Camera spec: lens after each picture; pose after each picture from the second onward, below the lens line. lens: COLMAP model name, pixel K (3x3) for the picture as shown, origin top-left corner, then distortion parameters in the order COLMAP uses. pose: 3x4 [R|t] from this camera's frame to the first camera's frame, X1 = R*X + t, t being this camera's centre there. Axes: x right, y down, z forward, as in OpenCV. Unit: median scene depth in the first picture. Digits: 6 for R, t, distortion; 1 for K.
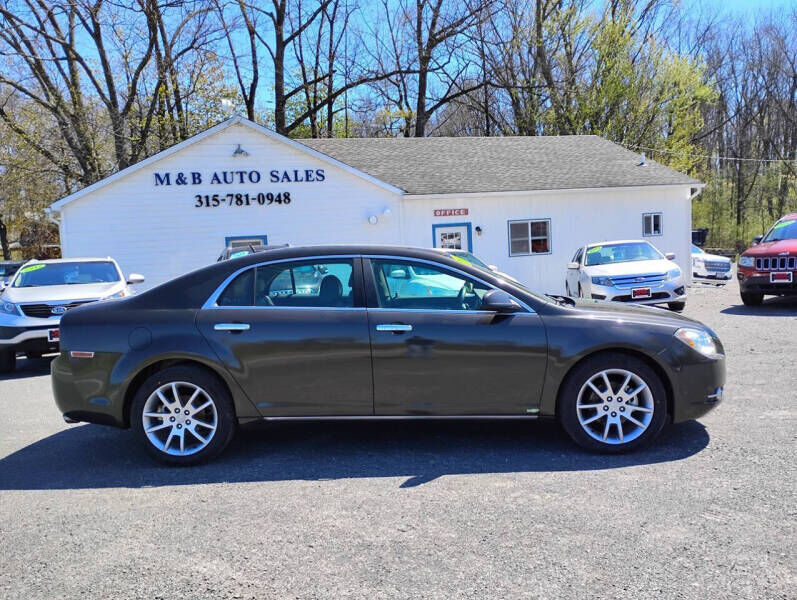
lens RADIAL K [[670.6, 0, 398.7], [0, 670.6, 300.0], [0, 0, 1]] dist [0.069806, -0.015835]
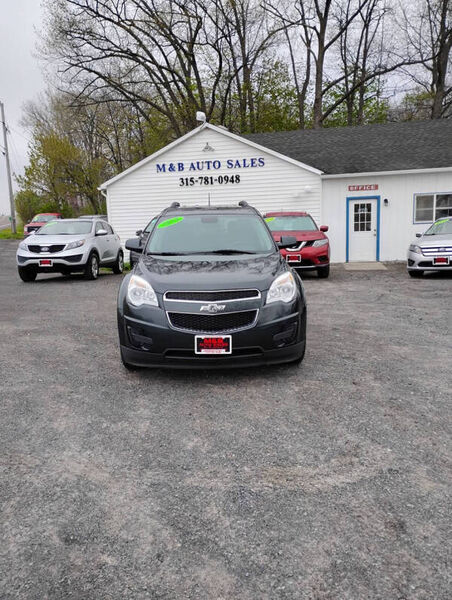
lens RADIAL K [[504.9, 0, 226.1], [0, 504.9, 300.7], [0, 0, 1]] dist [0.069806, -0.015835]
pose [[0.894319, 0.100340, -0.436033, 0.321649], [-0.051109, 0.991060, 0.123238, -0.024401], [0.444501, -0.087929, 0.891452, -0.015268]]
